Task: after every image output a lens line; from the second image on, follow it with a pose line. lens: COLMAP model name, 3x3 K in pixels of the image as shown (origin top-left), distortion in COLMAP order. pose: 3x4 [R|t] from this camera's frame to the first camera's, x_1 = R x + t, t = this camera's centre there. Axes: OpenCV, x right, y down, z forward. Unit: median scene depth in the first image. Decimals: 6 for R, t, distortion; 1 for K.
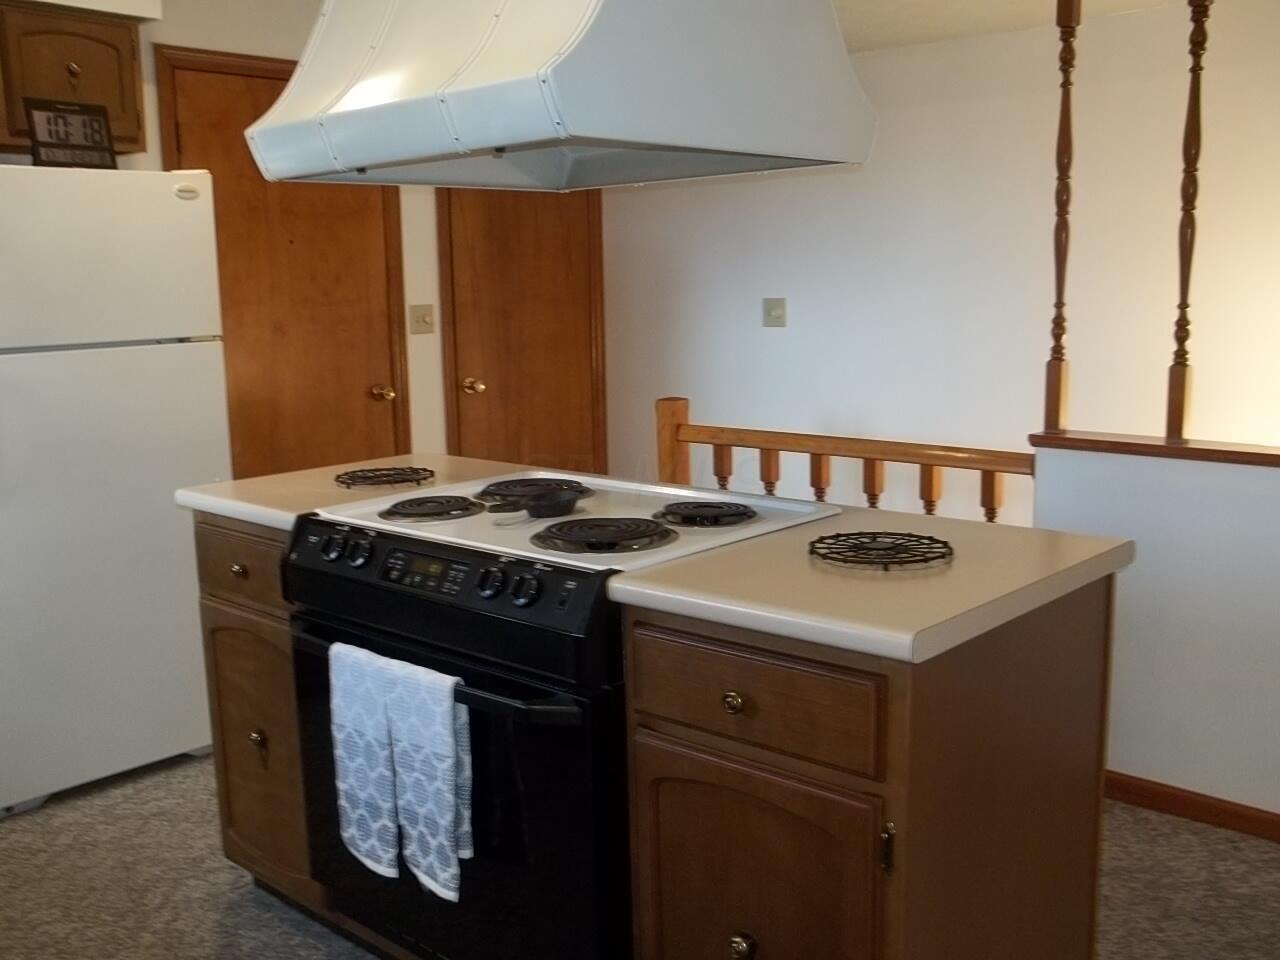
lens RADIAL K [[1228.6, 0, 614.8], [0, 1228.6, 483.2], [0, 0, 1]] dist [-0.113758, 0.174348]
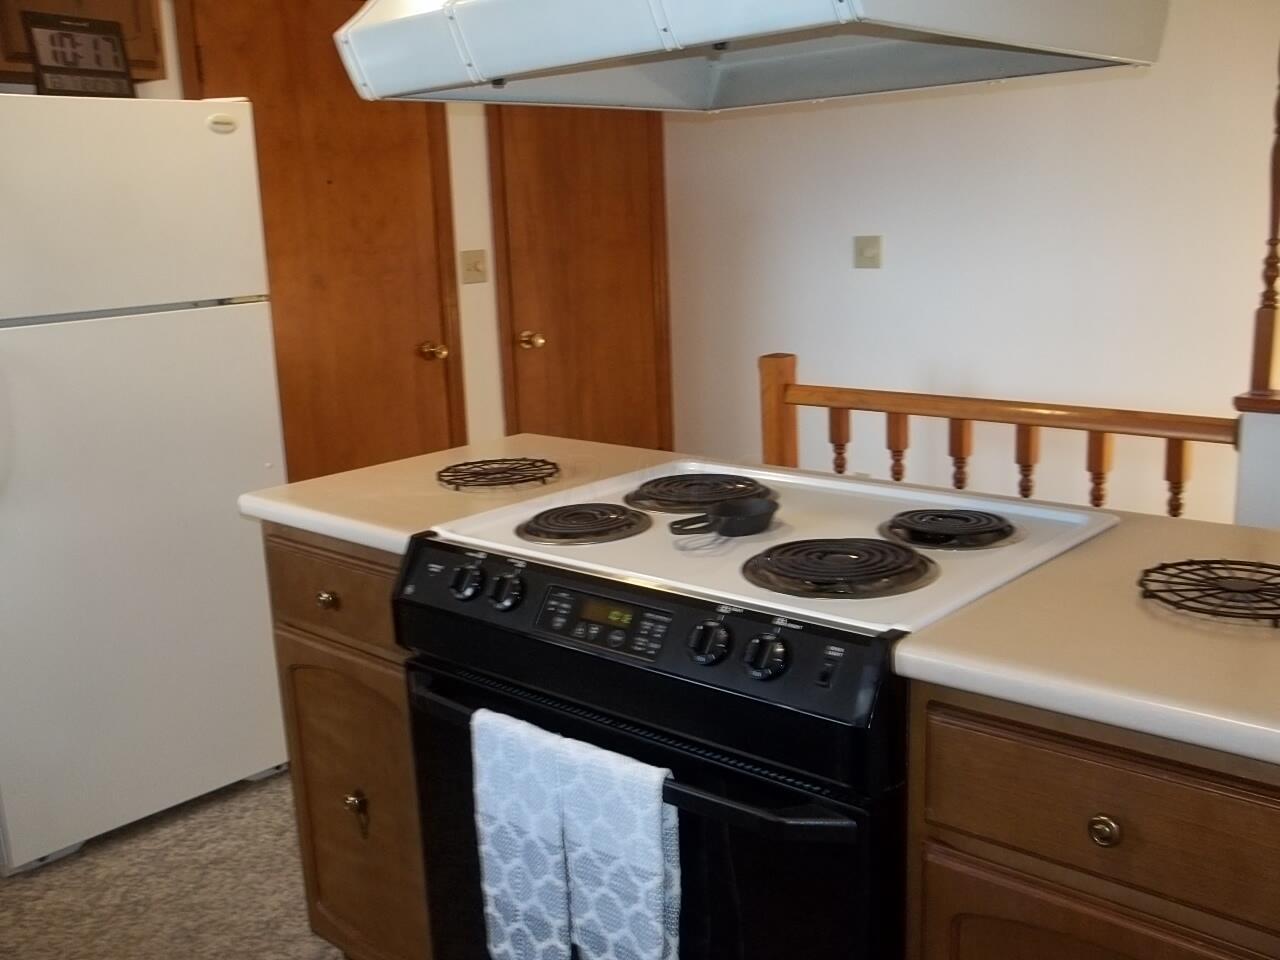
lens RADIAL K [[1228.6, 0, 614.8], [0, 1228.6, 483.2], [0, 0, 1]] dist [-0.113758, 0.174348]
pose [[0.999803, -0.019737, 0.002116, -0.115355], [0.019601, 0.998474, 0.051628, -0.039489], [-0.003131, -0.051576, 0.998664, 0.195439]]
